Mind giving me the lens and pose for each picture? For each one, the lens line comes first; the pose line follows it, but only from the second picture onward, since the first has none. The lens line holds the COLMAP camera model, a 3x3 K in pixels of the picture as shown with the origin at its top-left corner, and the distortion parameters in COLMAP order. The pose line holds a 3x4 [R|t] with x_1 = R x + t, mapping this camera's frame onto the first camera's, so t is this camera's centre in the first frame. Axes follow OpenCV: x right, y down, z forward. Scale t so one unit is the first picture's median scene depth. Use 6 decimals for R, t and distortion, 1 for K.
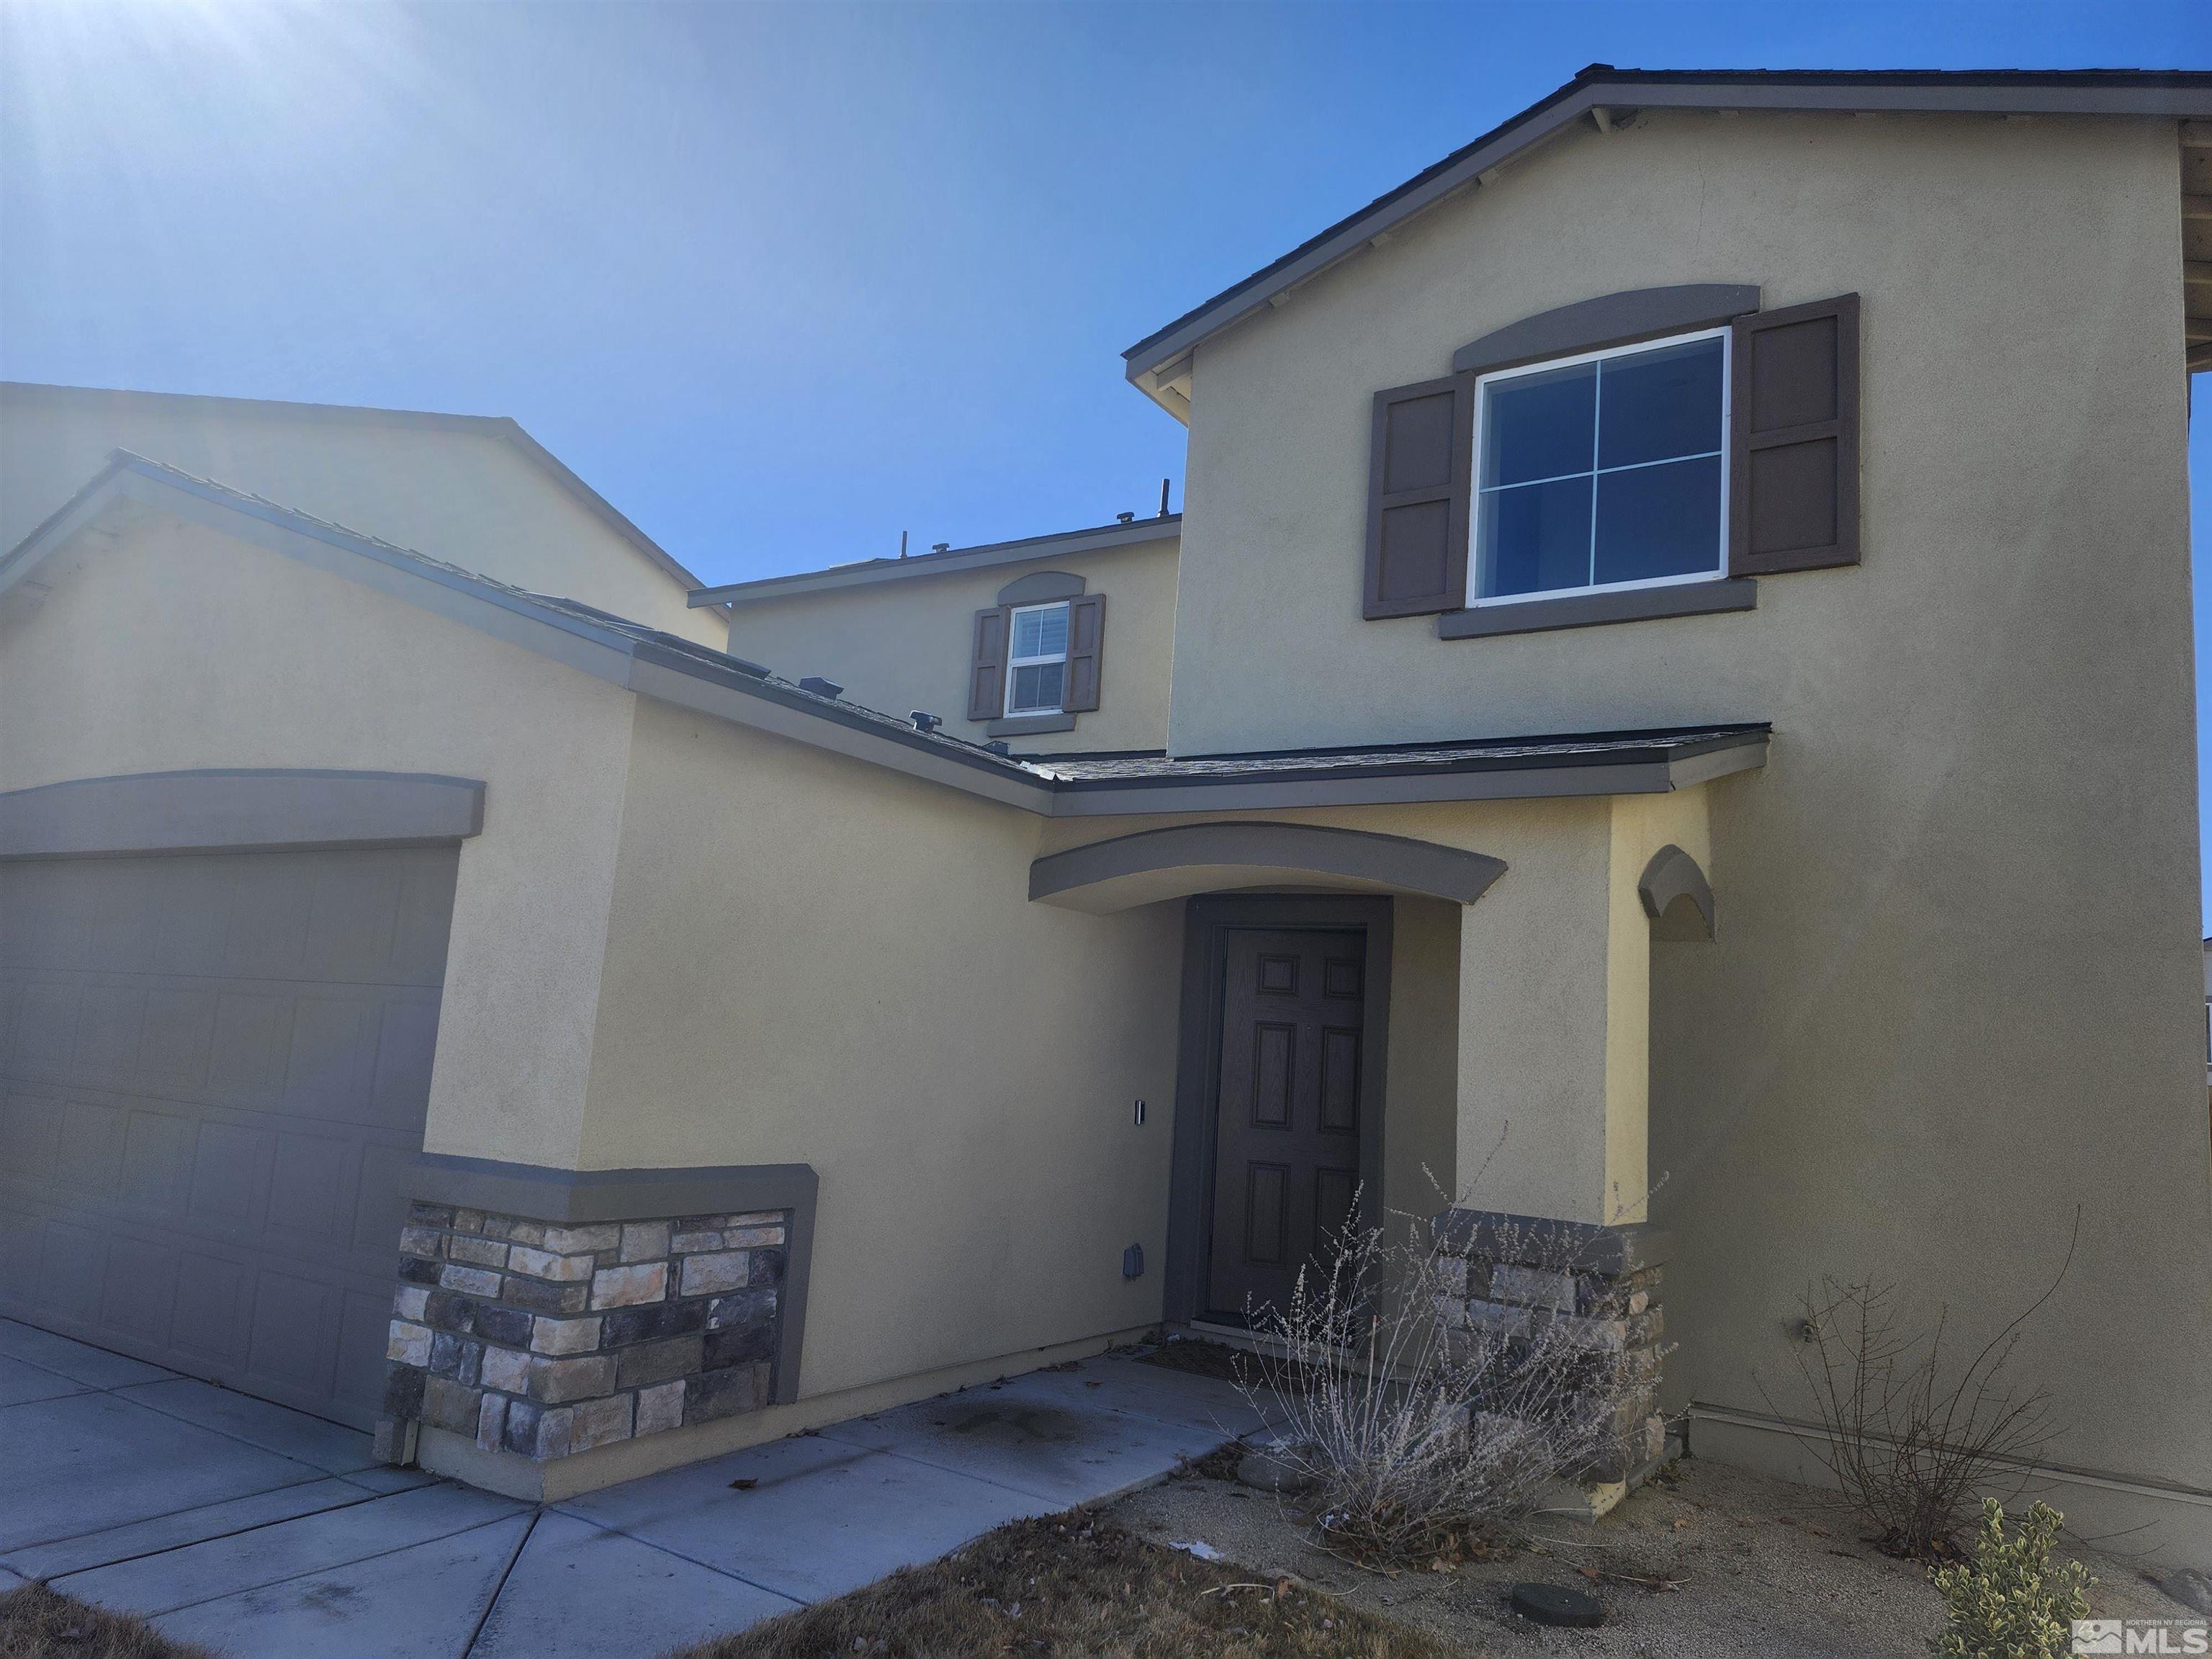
lens RADIAL K [[1522.3, 0, 1100.3], [0, 1522.3, 840.2], [0, 0, 1]] dist [0.088405, -0.100567]
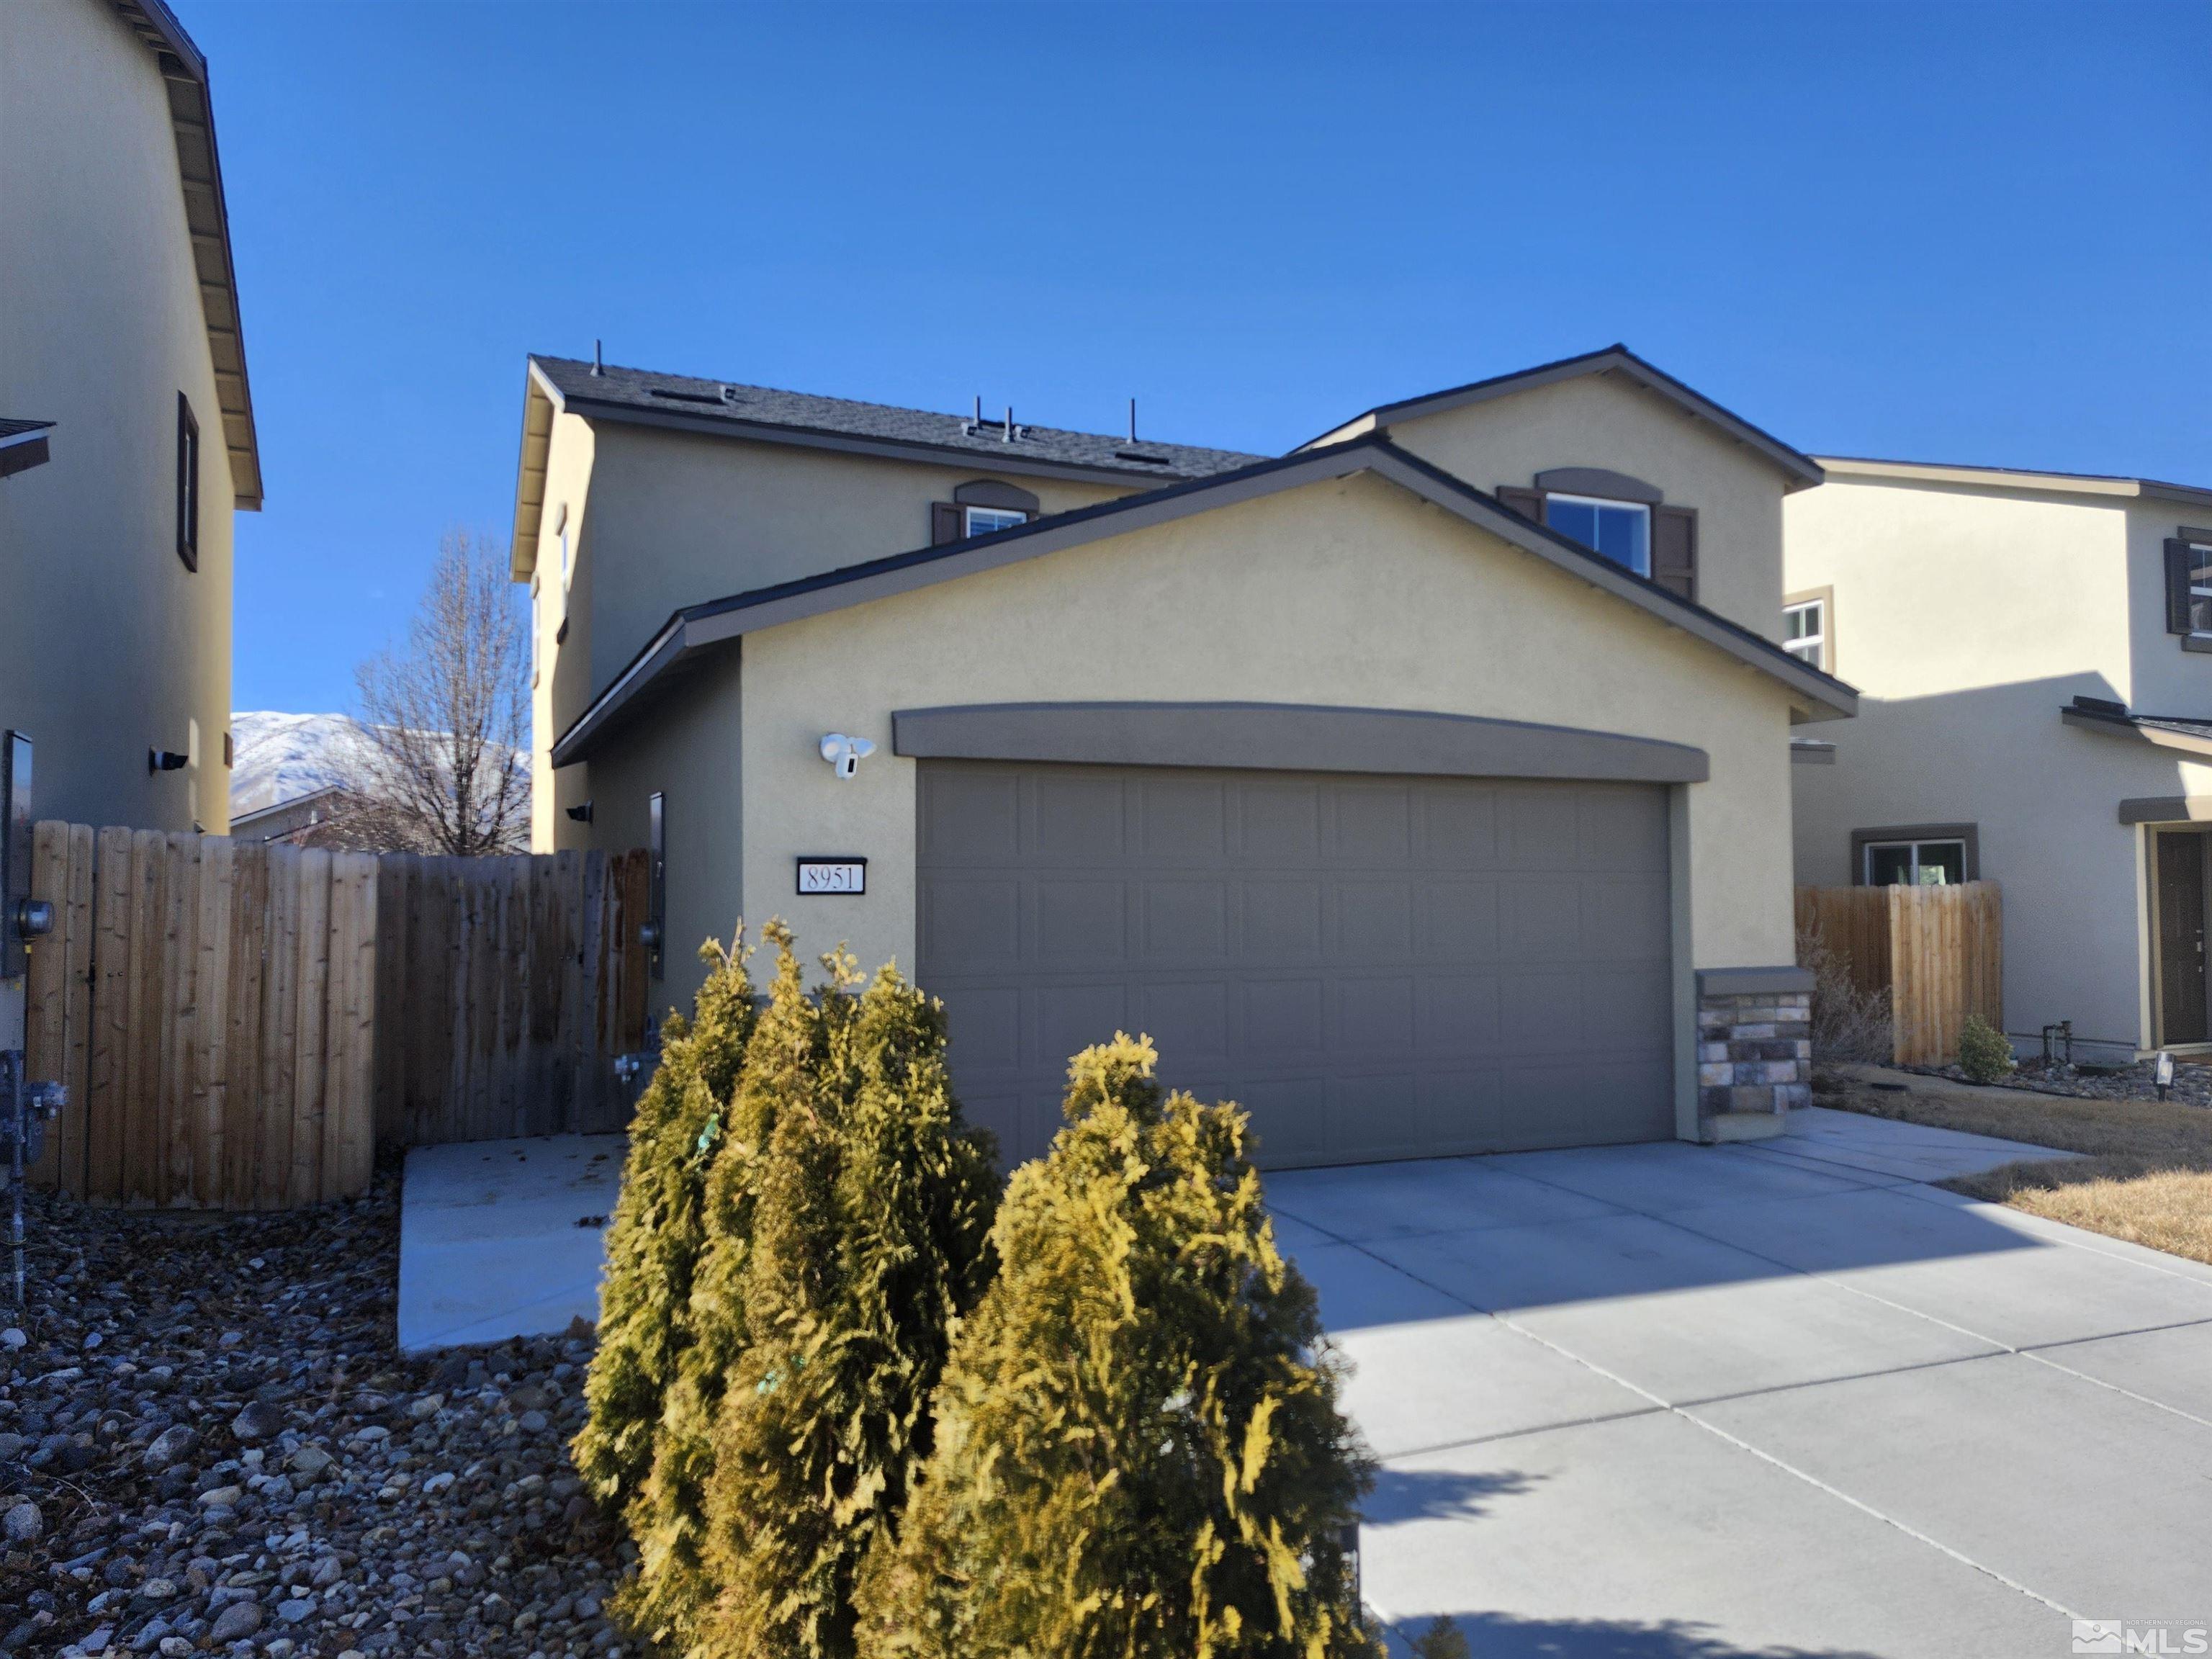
lens RADIAL K [[1522.3, 0, 1107.1], [0, 1522.3, 827.2], [0, 0, 1]] dist [0.088405, -0.100567]
pose [[0.543377, -0.021369, 0.839217, -2.255375], [-0.081887, 0.993560, 0.078319, -0.033147], [-0.835485, -0.111278, 0.538128, 0.661174]]
